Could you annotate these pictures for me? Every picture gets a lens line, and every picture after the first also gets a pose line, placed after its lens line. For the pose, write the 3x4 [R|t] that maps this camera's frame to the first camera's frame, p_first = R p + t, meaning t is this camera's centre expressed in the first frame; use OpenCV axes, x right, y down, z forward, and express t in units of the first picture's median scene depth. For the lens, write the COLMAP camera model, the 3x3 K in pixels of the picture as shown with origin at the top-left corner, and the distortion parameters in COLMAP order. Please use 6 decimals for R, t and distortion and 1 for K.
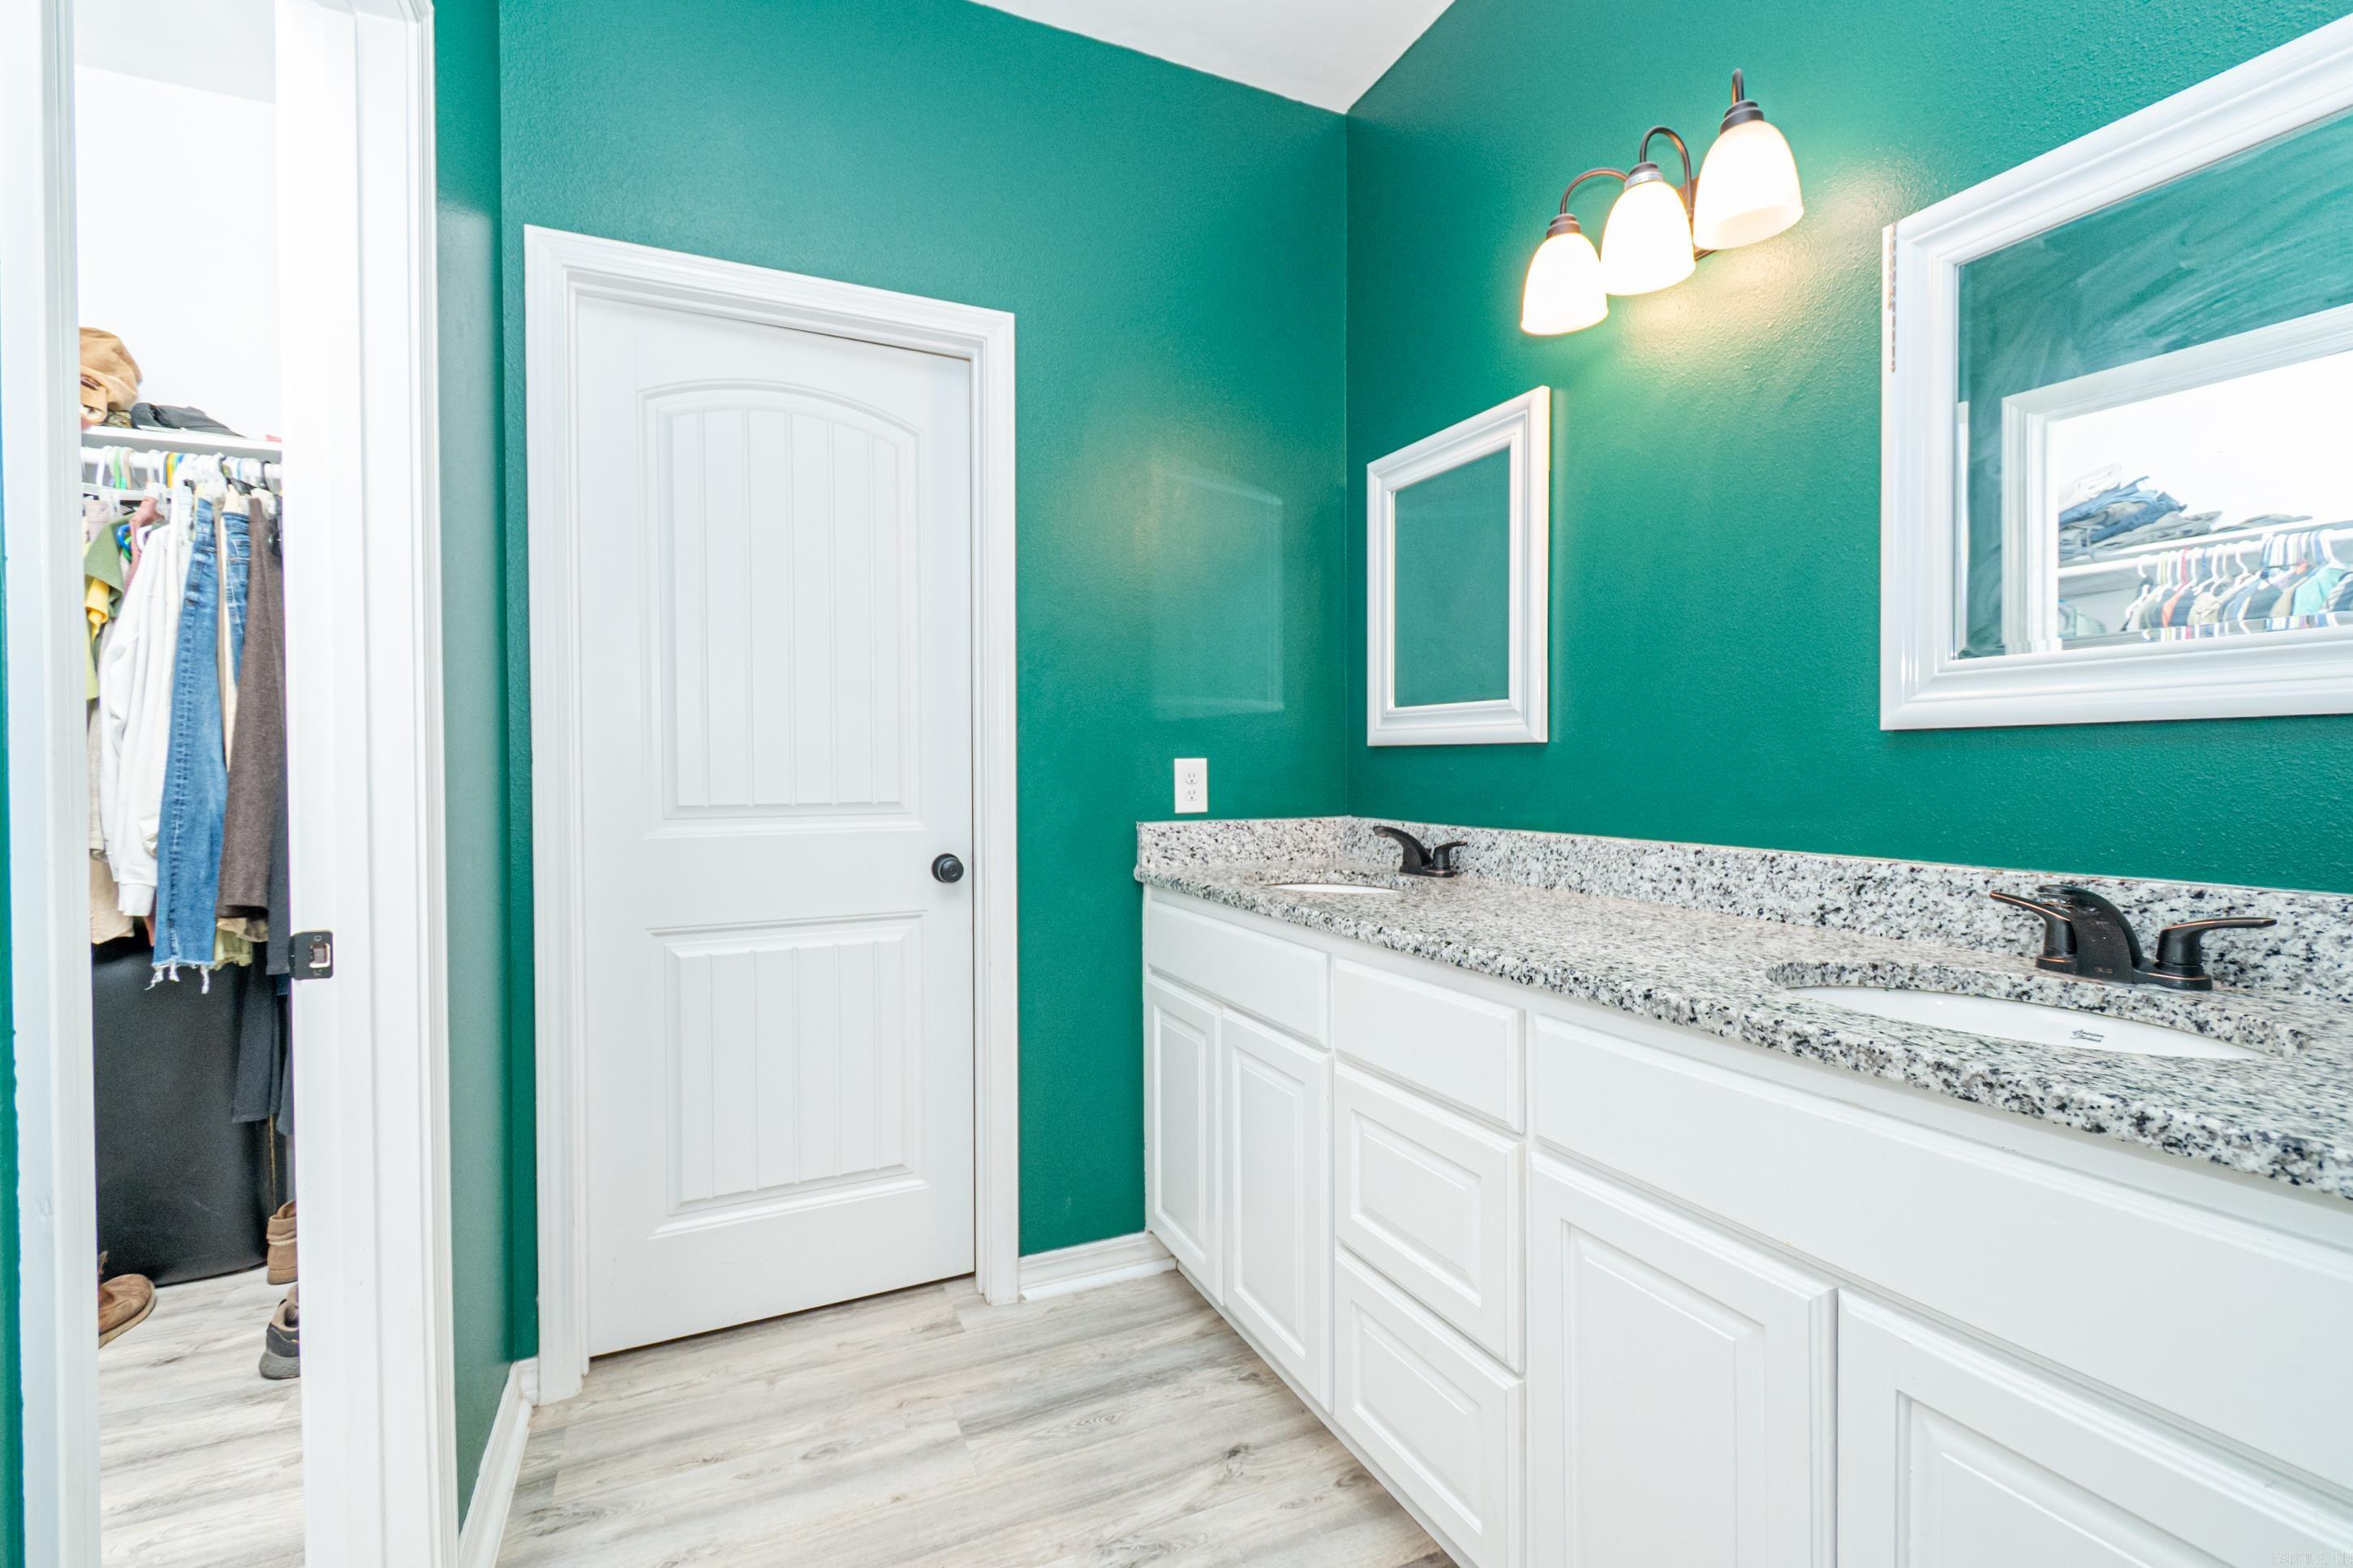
lens RADIAL K [[1040.4, 0, 1182.2], [0, 1040.4, 783.1], [0, 0, 1]] dist [0.006688, -0.003572]
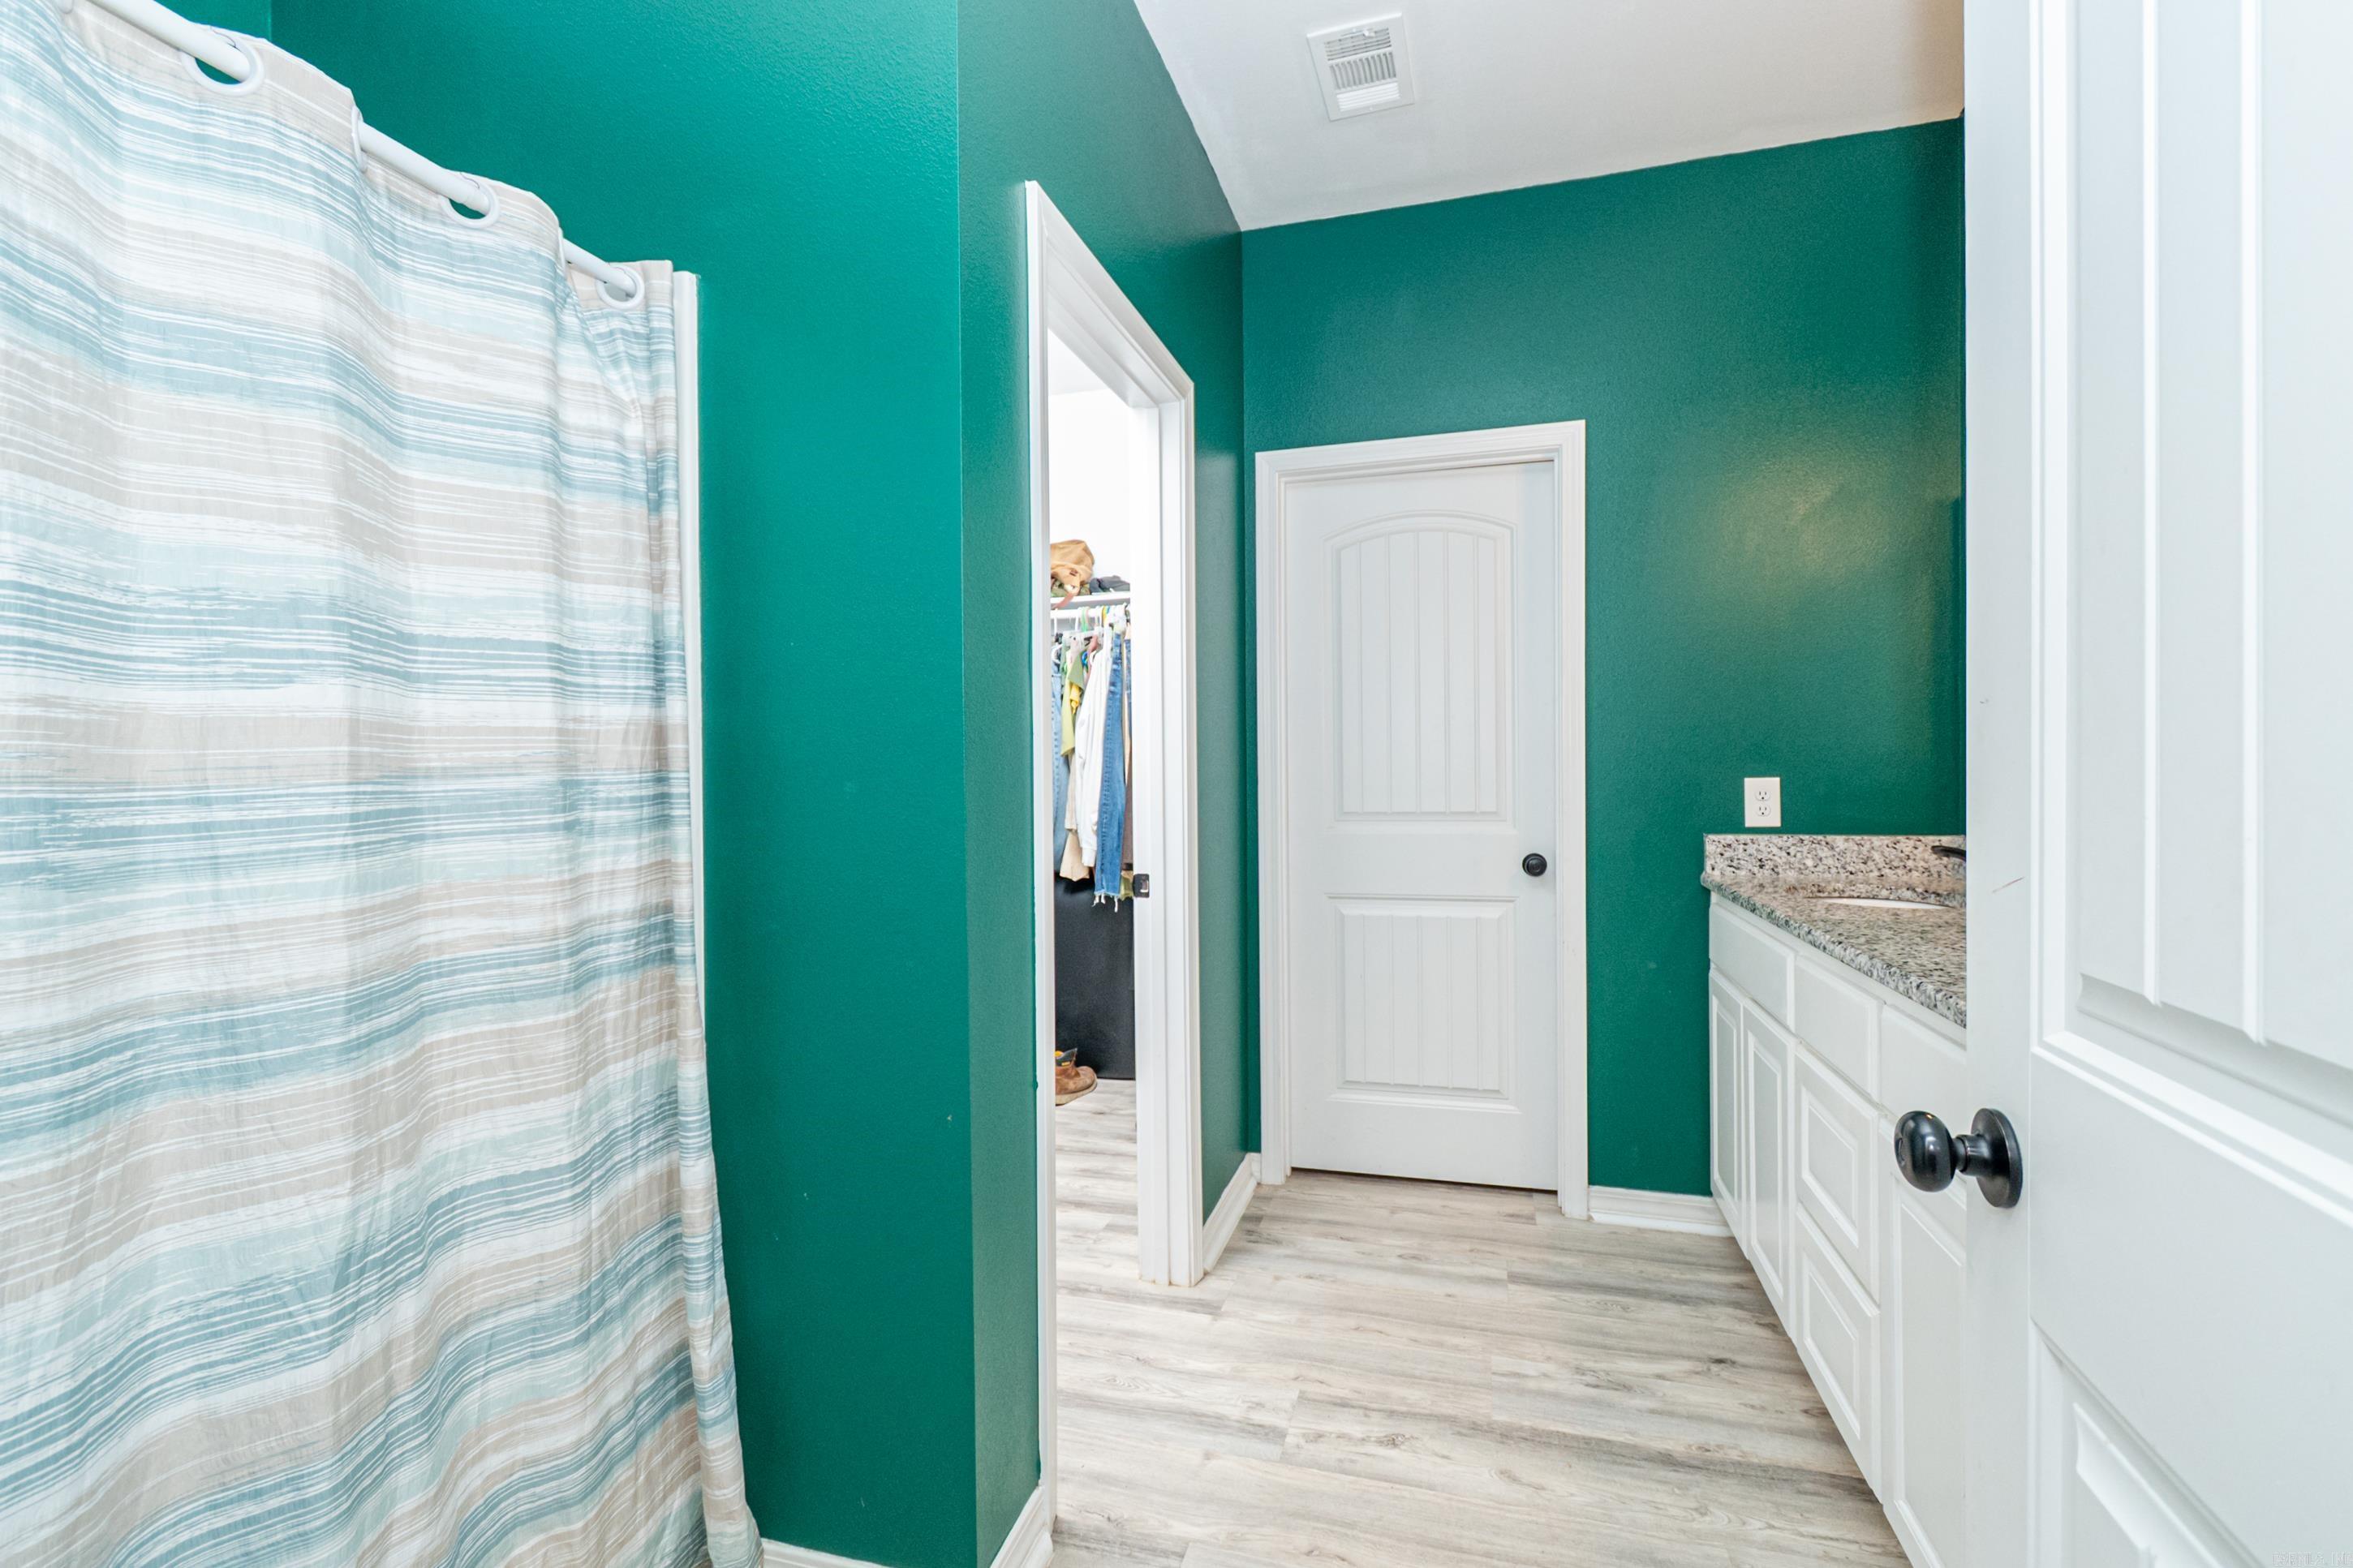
lens RADIAL K [[1040.4, 0, 1178.5], [0, 1040.4, 780.6], [0, 0, 1]] dist [0.006688, -0.003572]
pose [[0.753398, 0.000473, -0.657565, 0.307305], [-0.003568, 0.999988, -0.003368, -0.016917], [0.657555, 0.004883, 0.753391, -0.264644]]
